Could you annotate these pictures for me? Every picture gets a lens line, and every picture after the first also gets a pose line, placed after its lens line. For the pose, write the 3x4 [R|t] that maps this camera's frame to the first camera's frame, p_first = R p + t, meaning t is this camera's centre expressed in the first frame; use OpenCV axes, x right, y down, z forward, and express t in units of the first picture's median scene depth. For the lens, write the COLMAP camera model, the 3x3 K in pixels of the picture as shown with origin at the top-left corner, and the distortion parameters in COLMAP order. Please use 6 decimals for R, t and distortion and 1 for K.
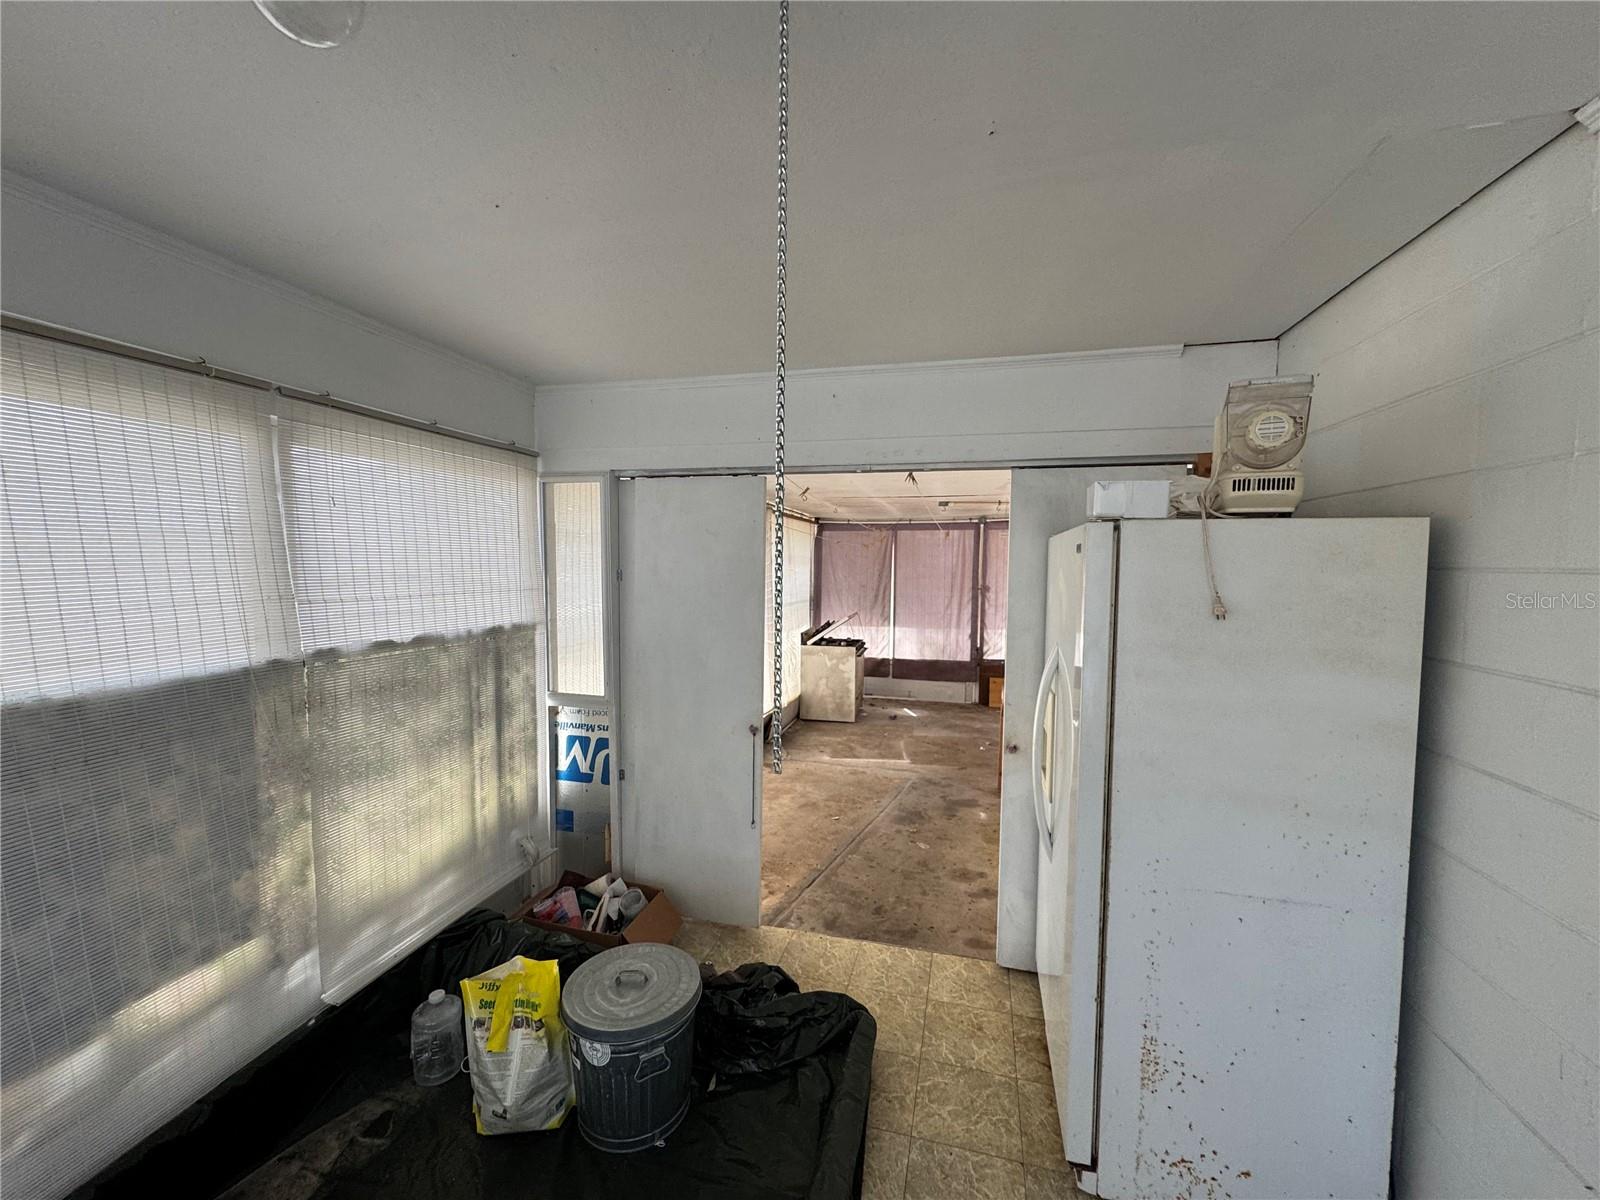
lens RADIAL K [[633.5, 0, 794.1], [0, 633.5, 595.5], [0, 0, 1]] dist [-0.002544, -0.000463]
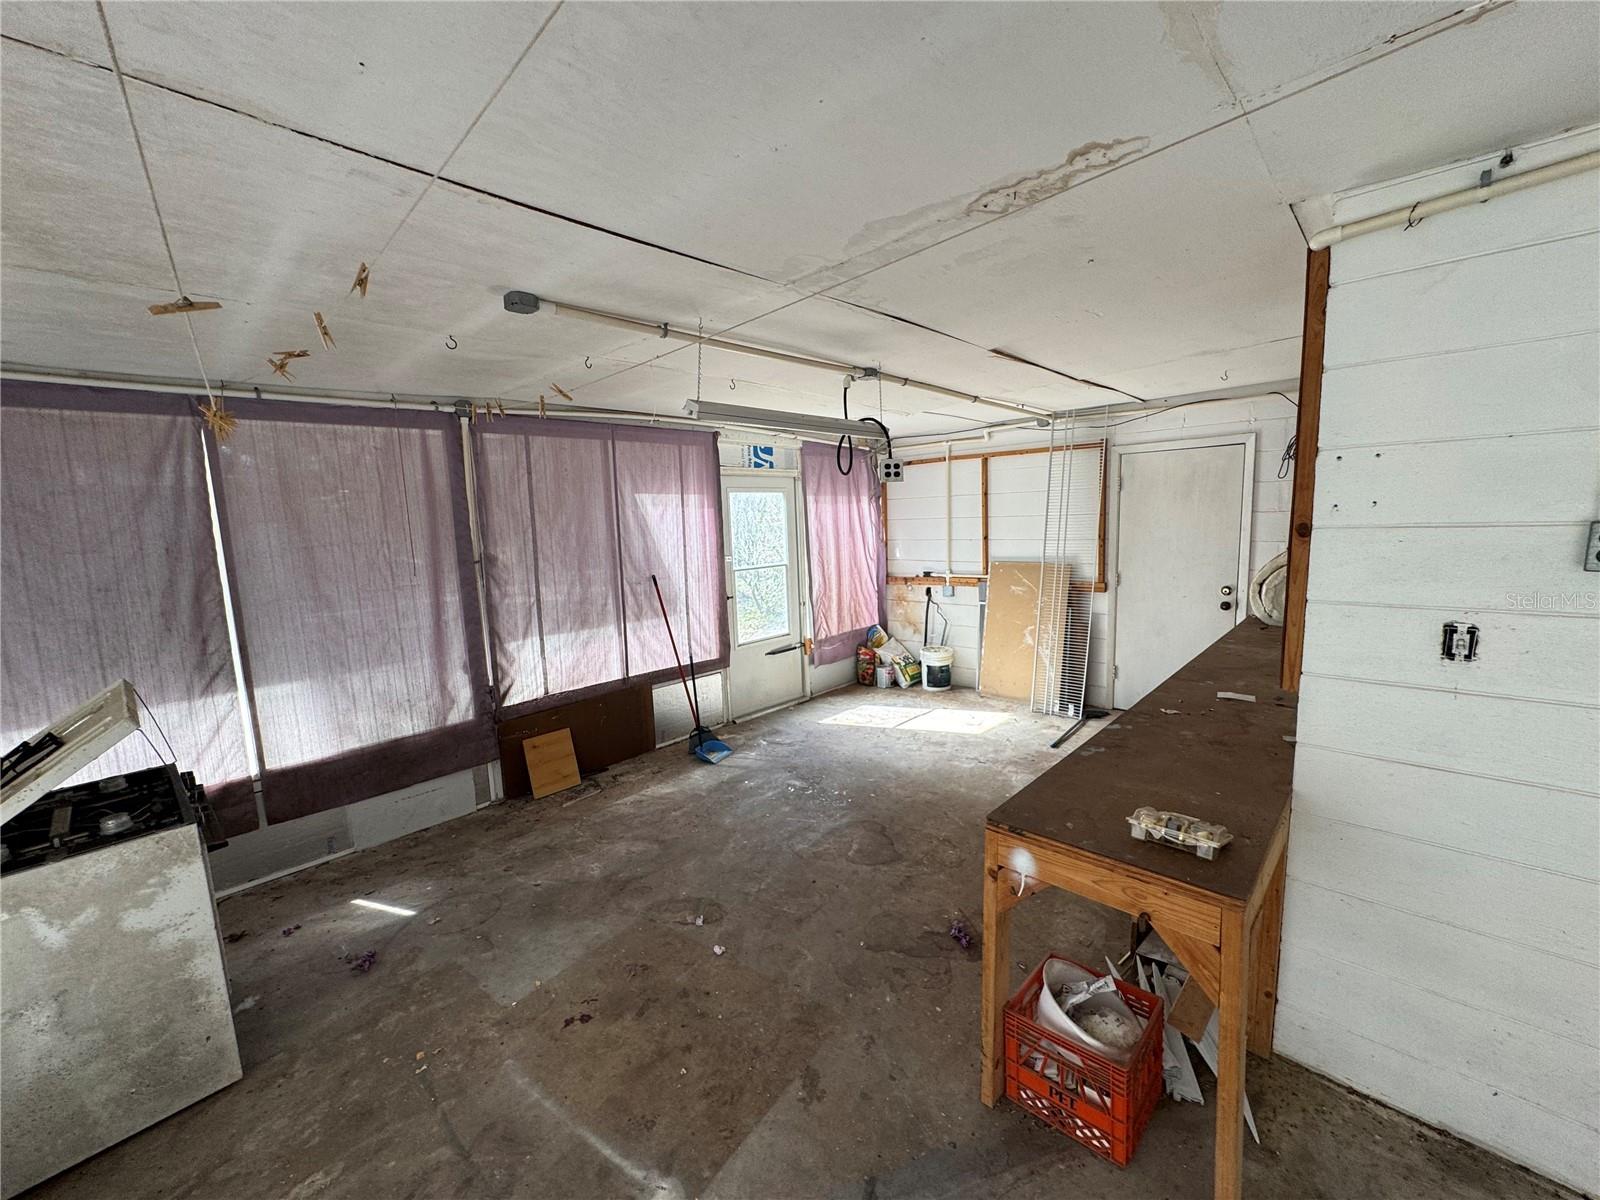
lens RADIAL K [[633.5, 0, 792.2], [0, 633.5, 599.6], [0, 0, 1]] dist [-0.002544, -0.000463]
pose [[0.482421, -0.144549, 0.863930, 0.002792], [0.089372, 0.989265, 0.115614, -0.017017], [-0.871368, 0.021436, 0.490161, 0.608887]]
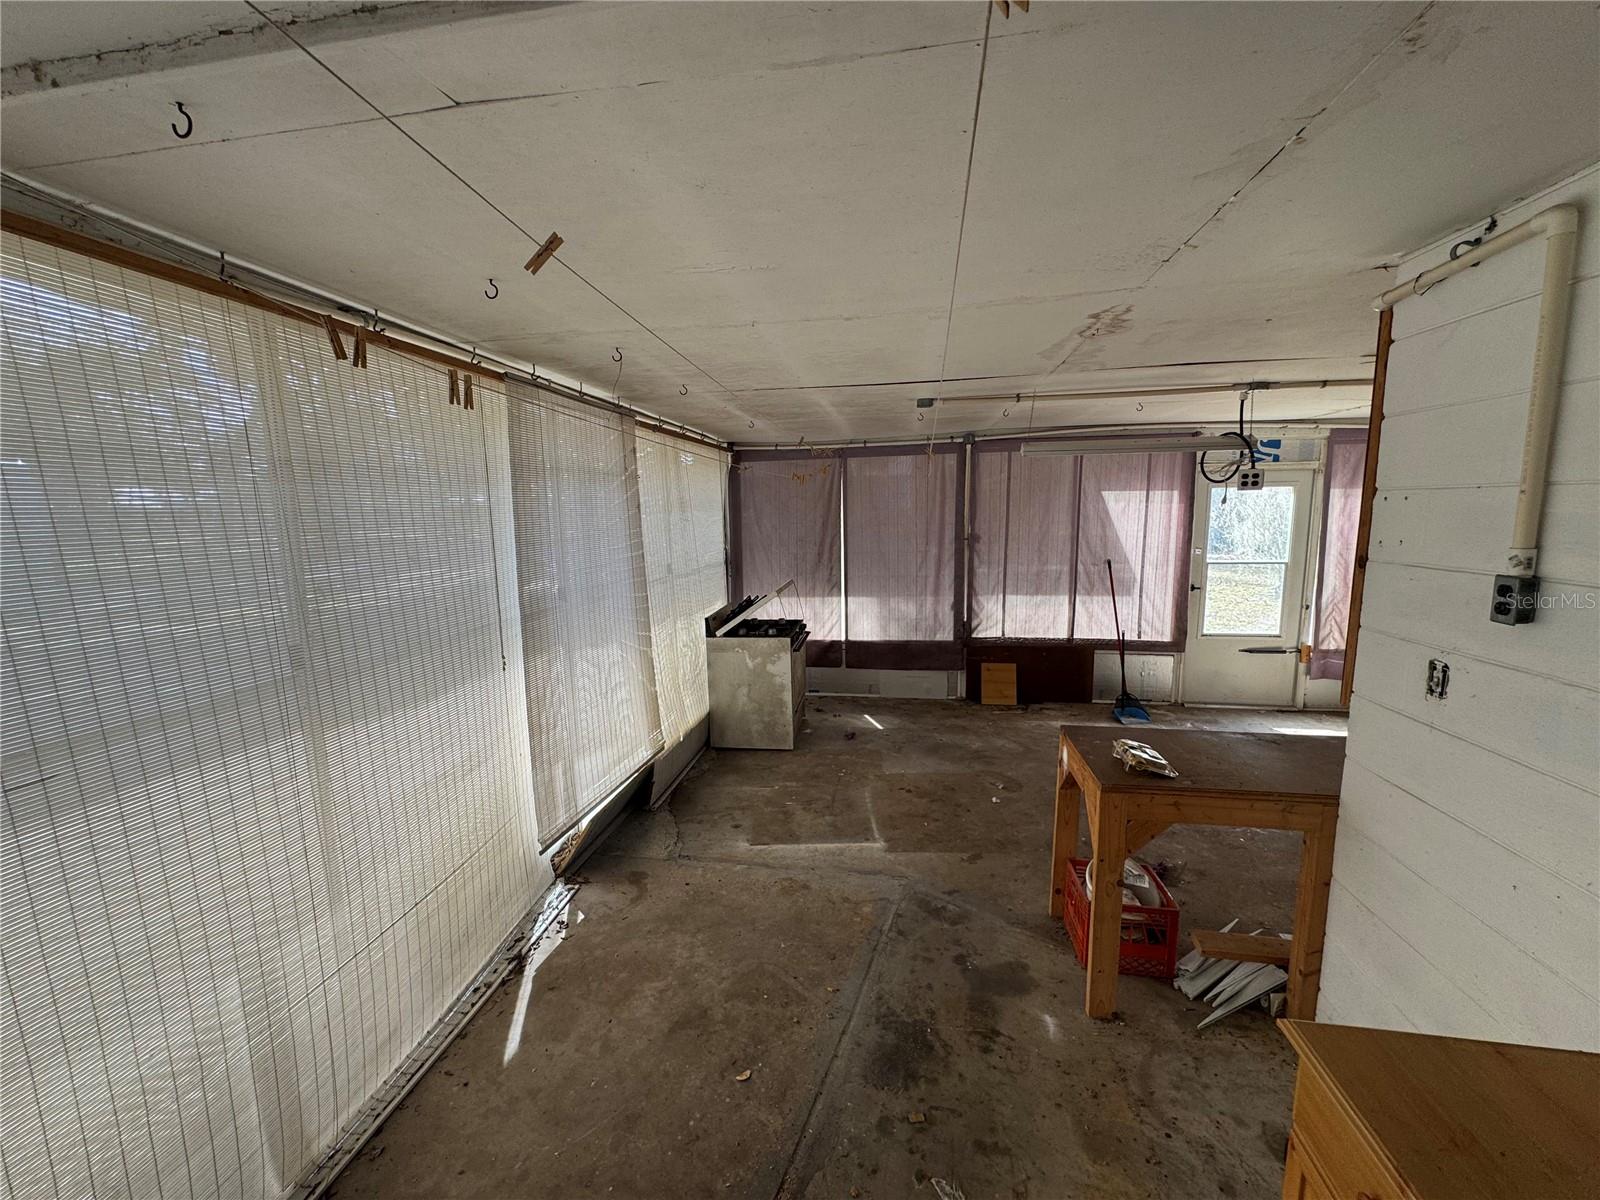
lens RADIAL K [[633.5, 0, 799.1], [0, 633.5, 596.9], [0, 0, 1]] dist [-0.002544, -0.000463]
pose [[0.994996, -0.043542, 0.089933, 0.046009], [0.035700, 0.995565, 0.087036, -0.014942], [-0.093324, -0.083390, 0.992138, 0.334963]]
